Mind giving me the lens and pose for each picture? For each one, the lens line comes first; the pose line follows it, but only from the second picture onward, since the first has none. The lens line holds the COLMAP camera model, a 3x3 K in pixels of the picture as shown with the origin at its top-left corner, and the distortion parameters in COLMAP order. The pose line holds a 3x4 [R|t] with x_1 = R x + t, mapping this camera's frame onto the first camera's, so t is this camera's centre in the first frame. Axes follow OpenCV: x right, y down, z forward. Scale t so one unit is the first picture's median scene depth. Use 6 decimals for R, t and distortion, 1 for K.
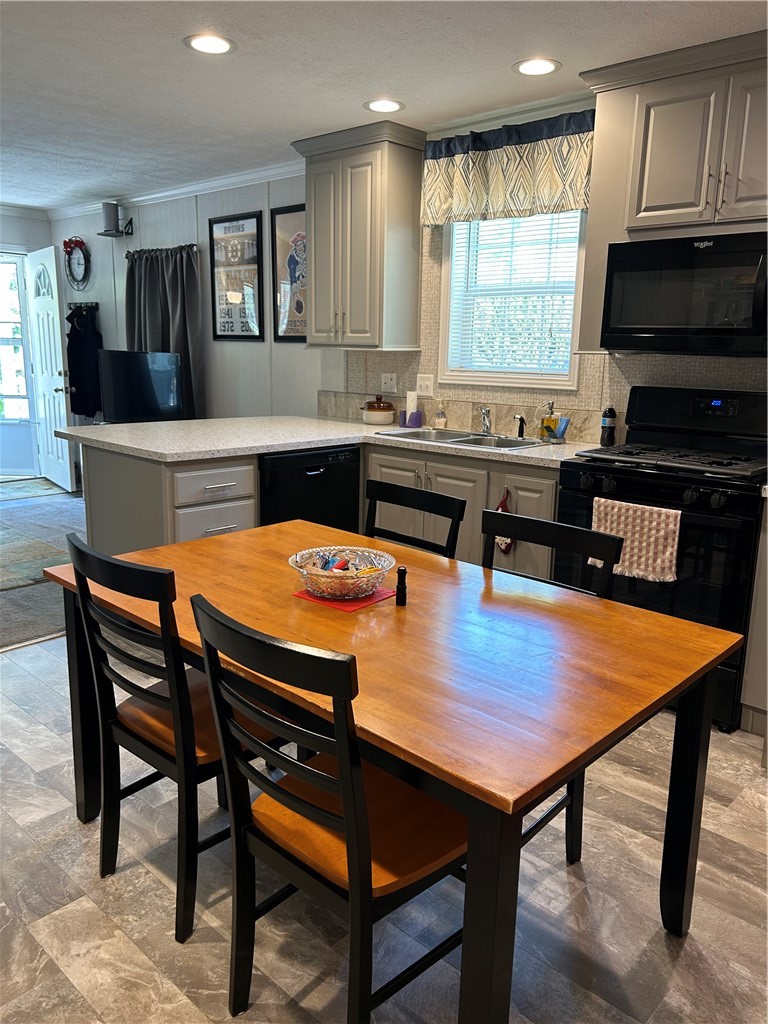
lens RADIAL K [[778.1, 0, 382.8], [0, 778.1, 509.4], [0, 0, 1]] dist [0.001342, -0.001935]
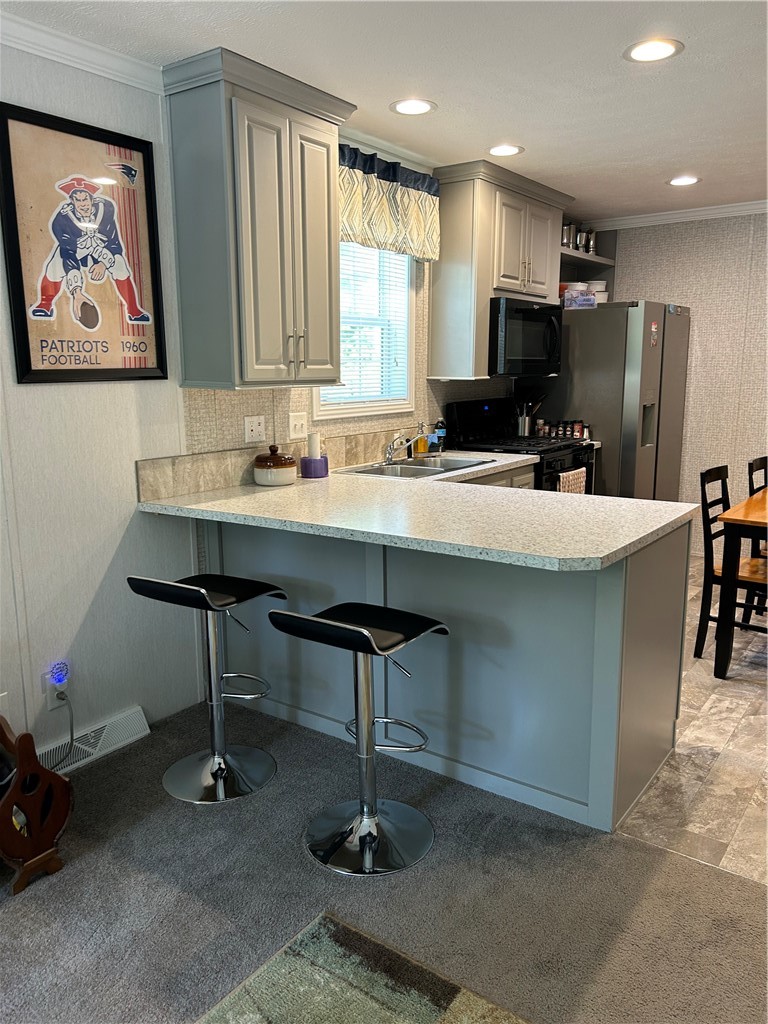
lens RADIAL K [[778.1, 0, 383.6], [0, 778.1, 516.7], [0, 0, 1]] dist [0.001342, -0.001935]
pose [[-0.115382, -0.204960, 0.971946, -0.820465], [0.210007, 0.951329, 0.225543, -0.247365], [-0.970868, 0.230139, -0.066723, 1.042691]]
